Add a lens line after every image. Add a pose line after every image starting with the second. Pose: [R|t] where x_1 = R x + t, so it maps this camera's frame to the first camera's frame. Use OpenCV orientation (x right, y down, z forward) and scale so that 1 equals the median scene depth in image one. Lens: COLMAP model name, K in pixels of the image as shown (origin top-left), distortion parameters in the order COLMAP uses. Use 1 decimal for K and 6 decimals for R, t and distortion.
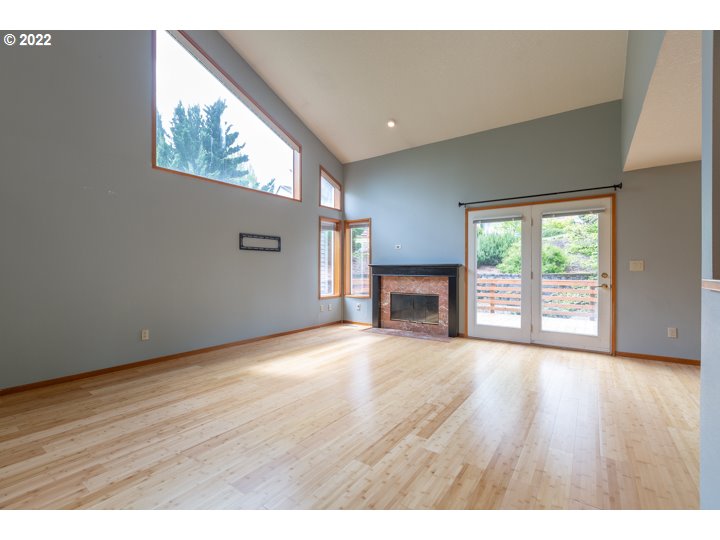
lens RADIAL K [[325.6, 0, 360.0], [0, 325.6, 270.0], [0, 0, 1]] dist [-0.000260, -0.001008]
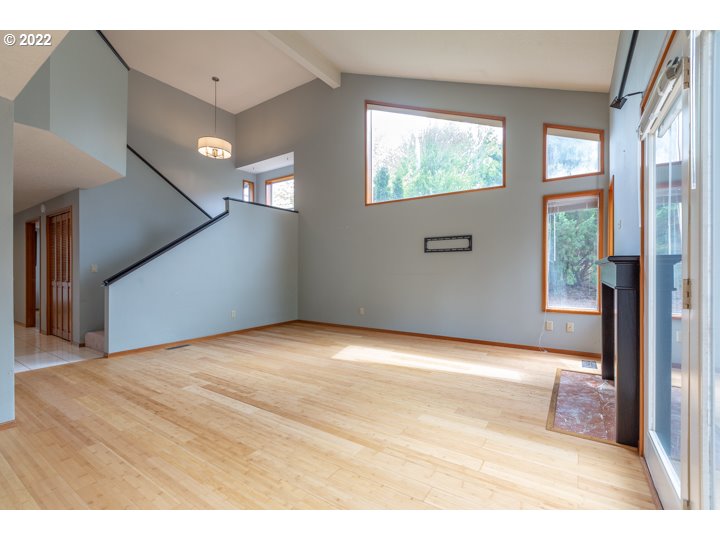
lens RADIAL K [[325.6, 0, 360.0], [0, 325.6, 270.0], [0, 0, 1]] dist [-0.000260, -0.001008]
pose [[0.029007, 0.001194, -0.999579, 1.102102], [0.001879, 0.999997, 0.001249, -0.006325], [0.999577, -0.001914, 0.029004, 1.090145]]
